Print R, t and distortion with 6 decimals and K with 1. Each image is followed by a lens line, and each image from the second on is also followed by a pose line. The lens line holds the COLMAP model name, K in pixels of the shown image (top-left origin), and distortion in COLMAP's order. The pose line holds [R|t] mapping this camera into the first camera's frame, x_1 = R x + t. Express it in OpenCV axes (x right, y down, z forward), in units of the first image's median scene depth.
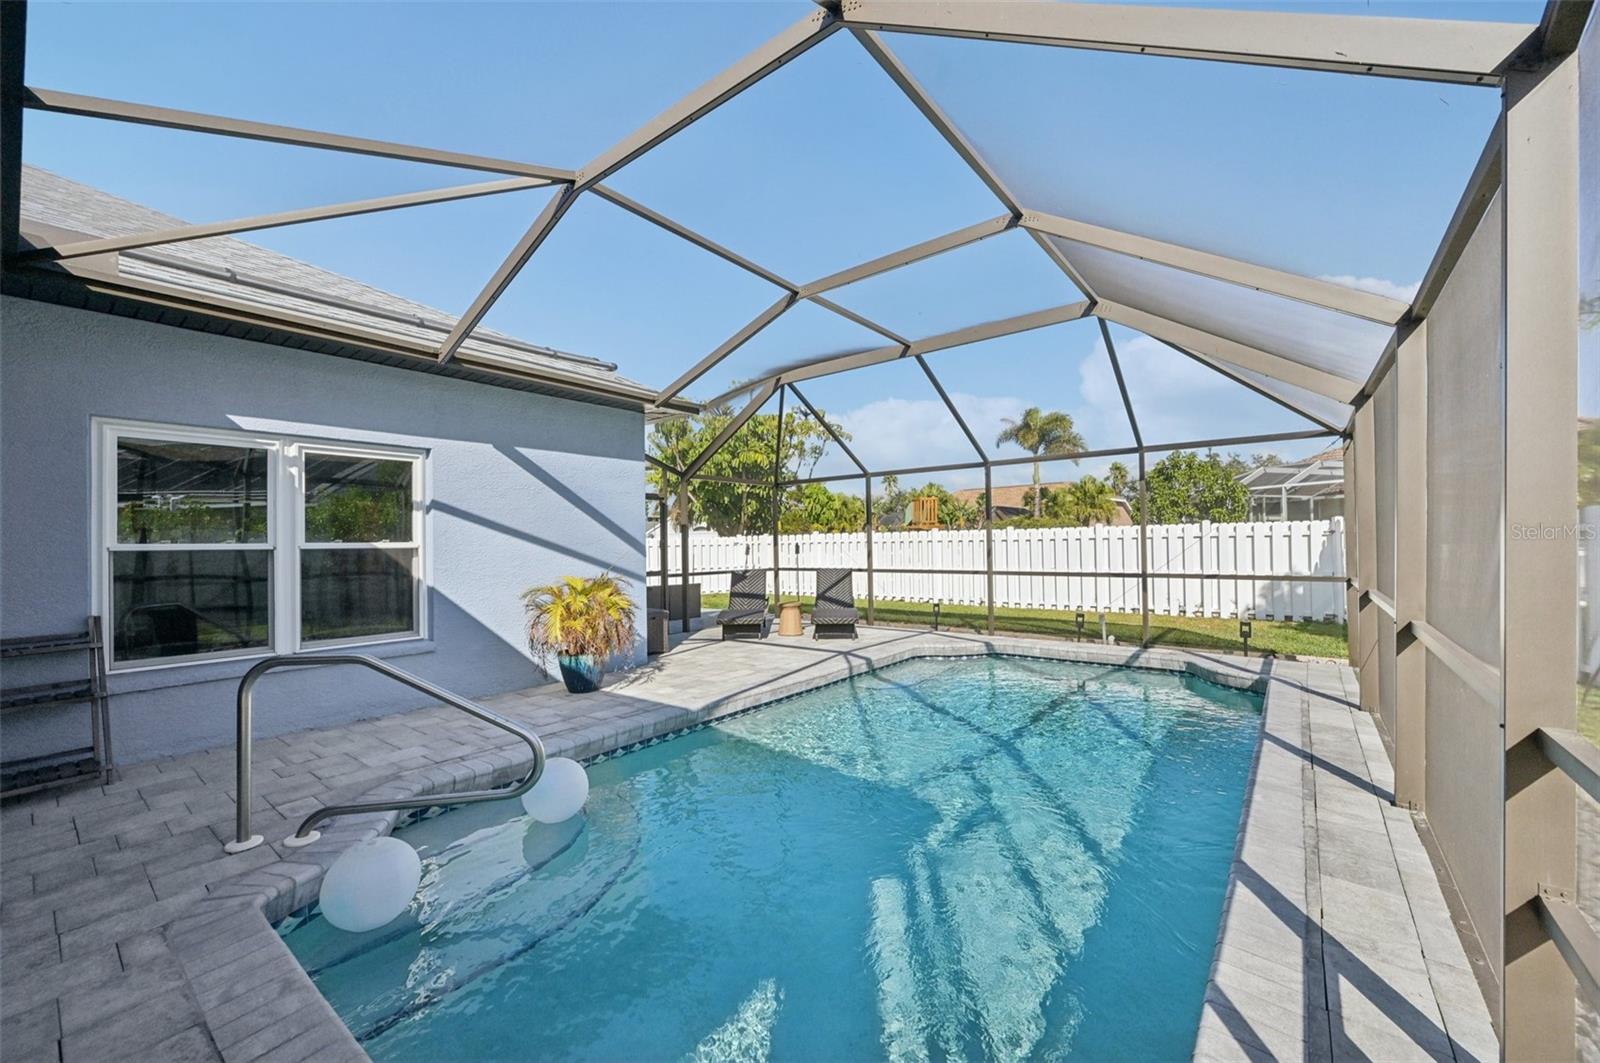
lens RADIAL K [[642.0, 0, 805.1], [0, 642.0, 537.5], [0, 0, 1]] dist [-0.000517, 0.000448]
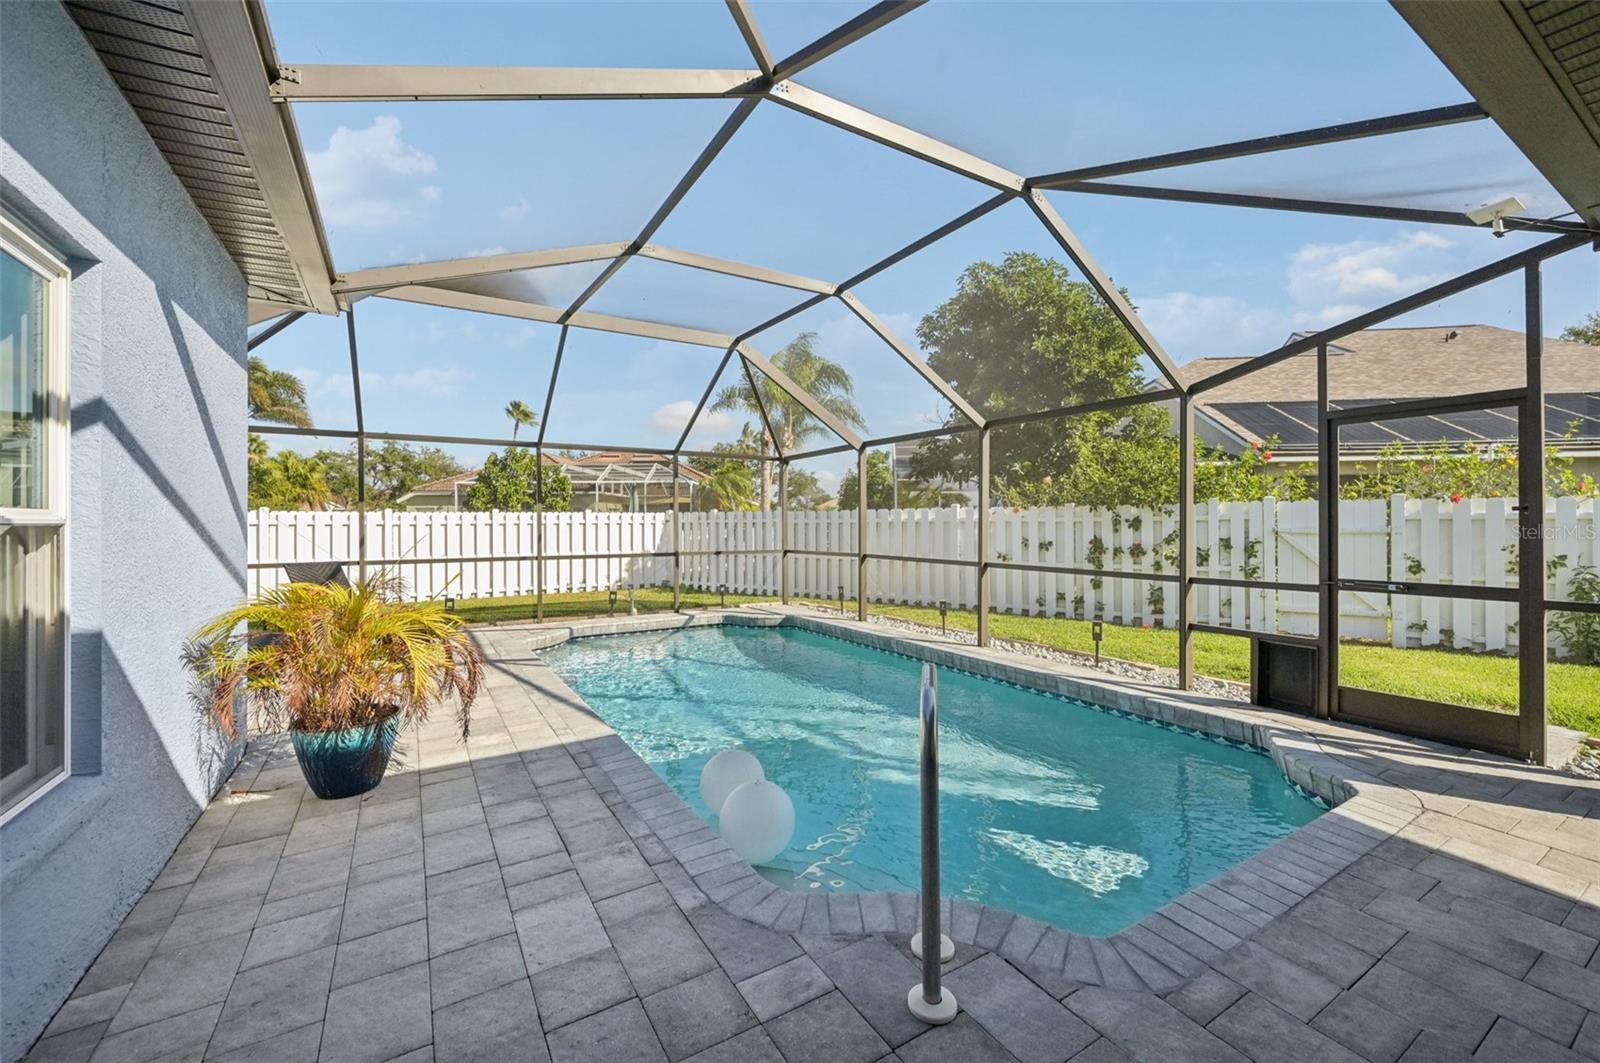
lens RADIAL K [[642.0, 0, 810.5], [0, 642.0, 524.0], [0, 0, 1]] dist [-0.000517, 0.000448]
pose [[0.333856, 0.010888, 0.942561, -0.374781], [-0.007767, 0.999931, -0.008800, 0.006699], [-0.942592, -0.004383, 0.333918, 0.227100]]
